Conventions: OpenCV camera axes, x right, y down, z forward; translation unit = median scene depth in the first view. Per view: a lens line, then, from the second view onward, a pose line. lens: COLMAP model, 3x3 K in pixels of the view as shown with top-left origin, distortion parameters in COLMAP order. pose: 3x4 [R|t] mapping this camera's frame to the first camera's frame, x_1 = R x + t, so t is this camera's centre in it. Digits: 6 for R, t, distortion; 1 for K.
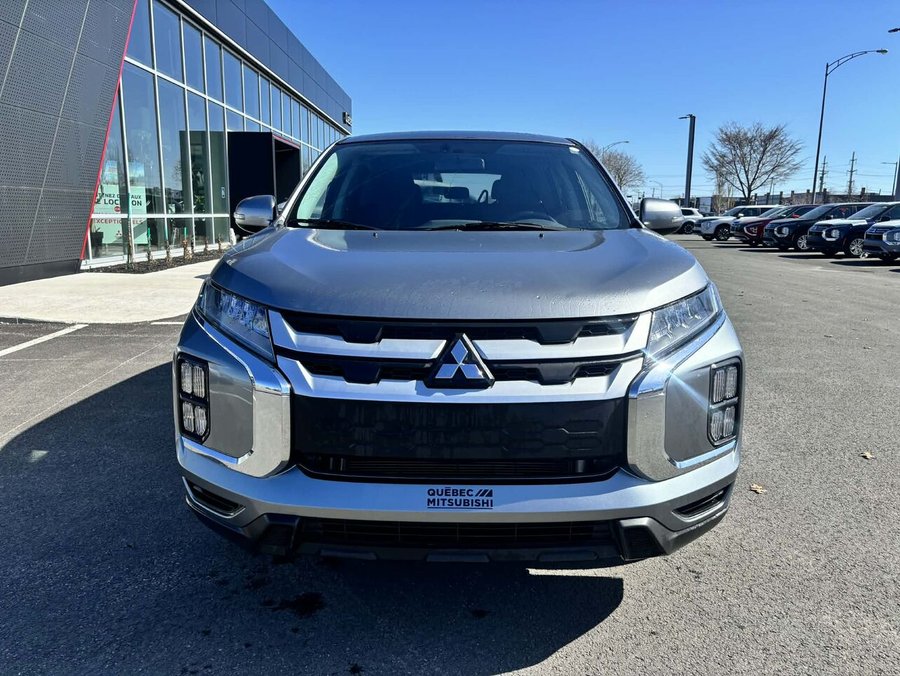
lens RADIAL K [[680.5, 0, 449.9], [0, 680.5, 334.8], [0, 0, 1]] dist [0.033892, -0.034425]
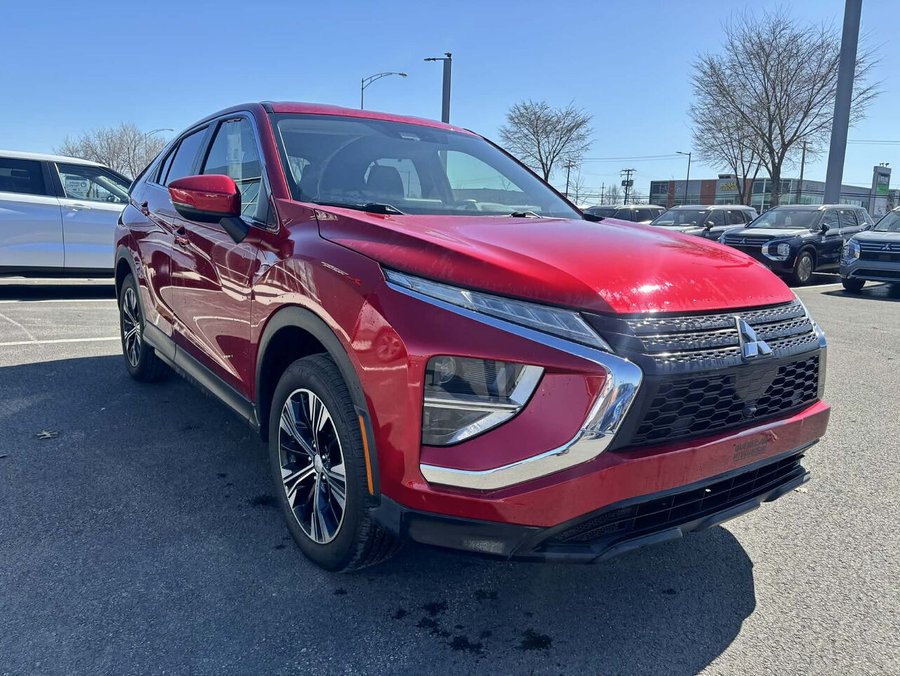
lens RADIAL K [[680.5, 0, 454.2], [0, 680.5, 326.6], [0, 0, 1]] dist [0.033892, -0.034425]
pose [[0.801158, -0.071172, 0.594205, -0.130952], [0.071883, 0.997159, 0.022519, -0.006768], [-0.594120, 0.024672, 0.803998, 0.057180]]
